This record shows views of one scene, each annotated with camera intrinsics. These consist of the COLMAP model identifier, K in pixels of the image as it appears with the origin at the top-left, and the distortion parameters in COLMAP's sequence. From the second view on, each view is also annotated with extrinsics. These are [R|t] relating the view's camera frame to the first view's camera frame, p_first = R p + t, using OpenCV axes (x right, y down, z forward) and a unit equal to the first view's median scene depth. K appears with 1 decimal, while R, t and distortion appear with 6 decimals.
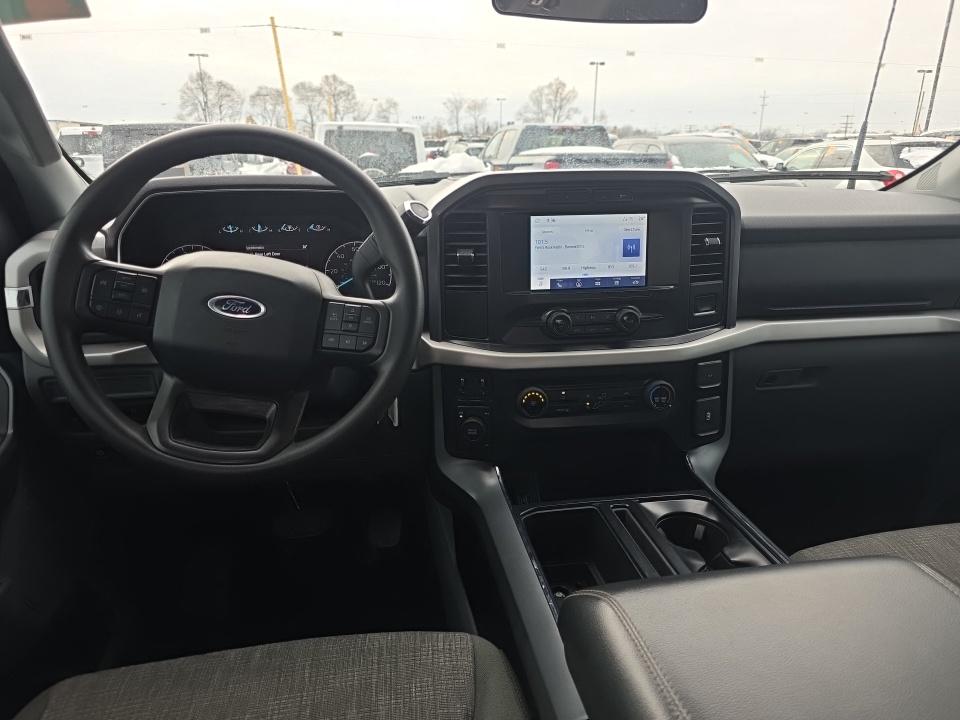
lens RADIAL K [[651.4, 0, 480.0], [0, 651.4, 360.0], [0, 0, 1]] dist [0.036336, -0.031481]
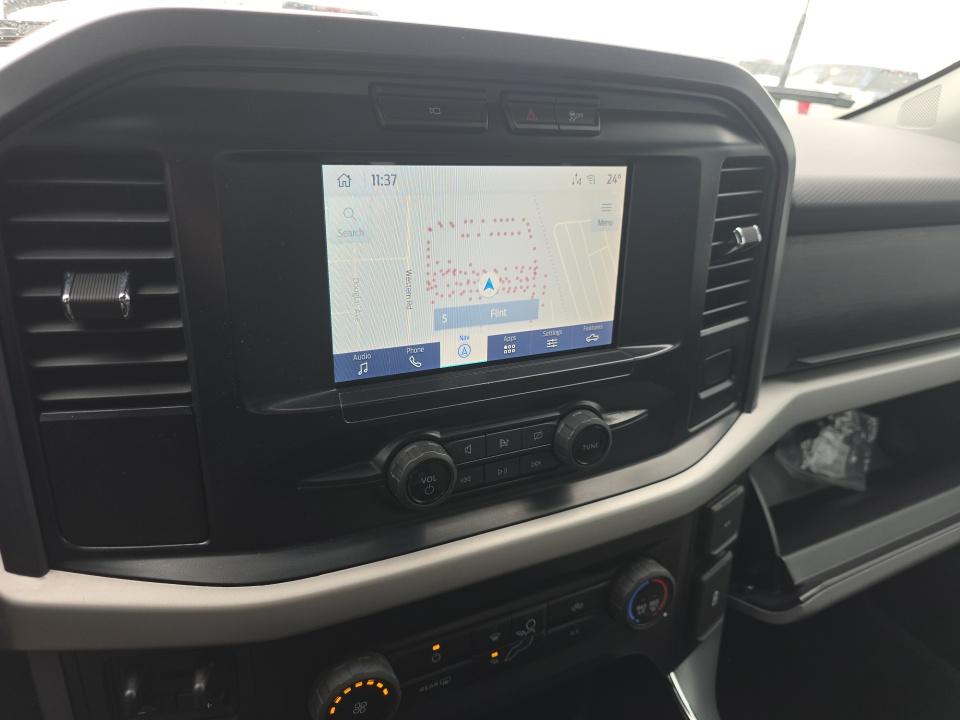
lens RADIAL K [[649.0, 0, 484.5], [0, 649.0, 372.6], [0, 0, 1]] dist [0.001294, -0.000567]
pose [[0.941107, -0.071087, 0.330552, 0.040114], [0.017307, 0.986495, 0.162876, -0.167456], [-0.337666, -0.147563, 0.929627, 0.654031]]
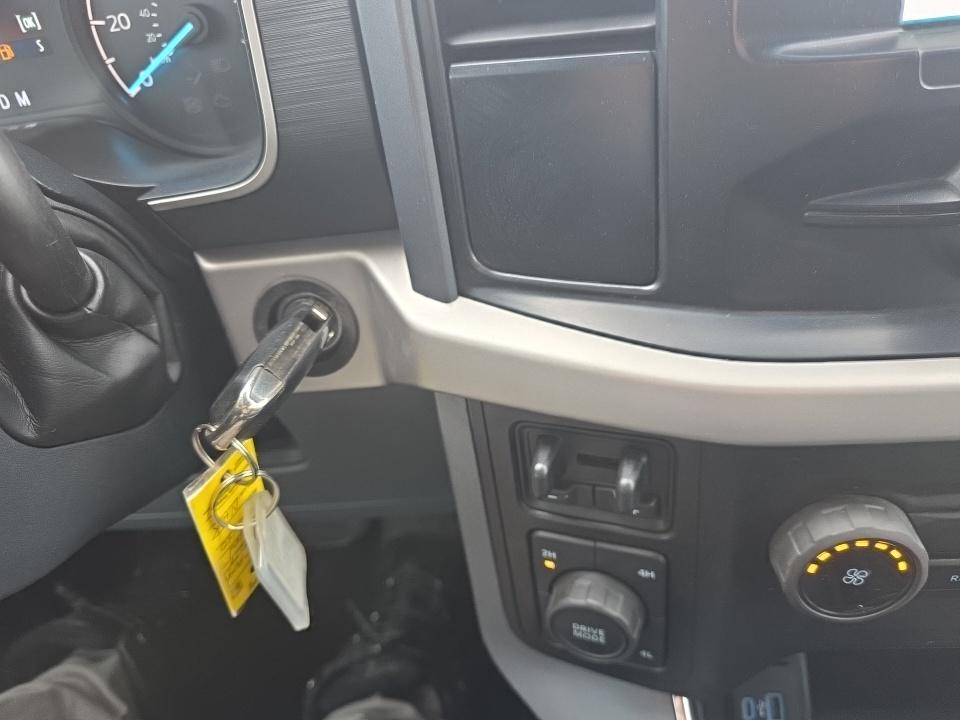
lens RADIAL K [[659.4, 0, 478.2], [0, 659.4, 370.7], [0, 0, 1]] dist [0.024318, -0.025168]
pose [[0.968776, 0.011348, -0.247677, 0.010138], [0.079758, 0.931589, 0.354654, -0.091223], [0.234758, -0.363335, 0.901597, 0.764243]]
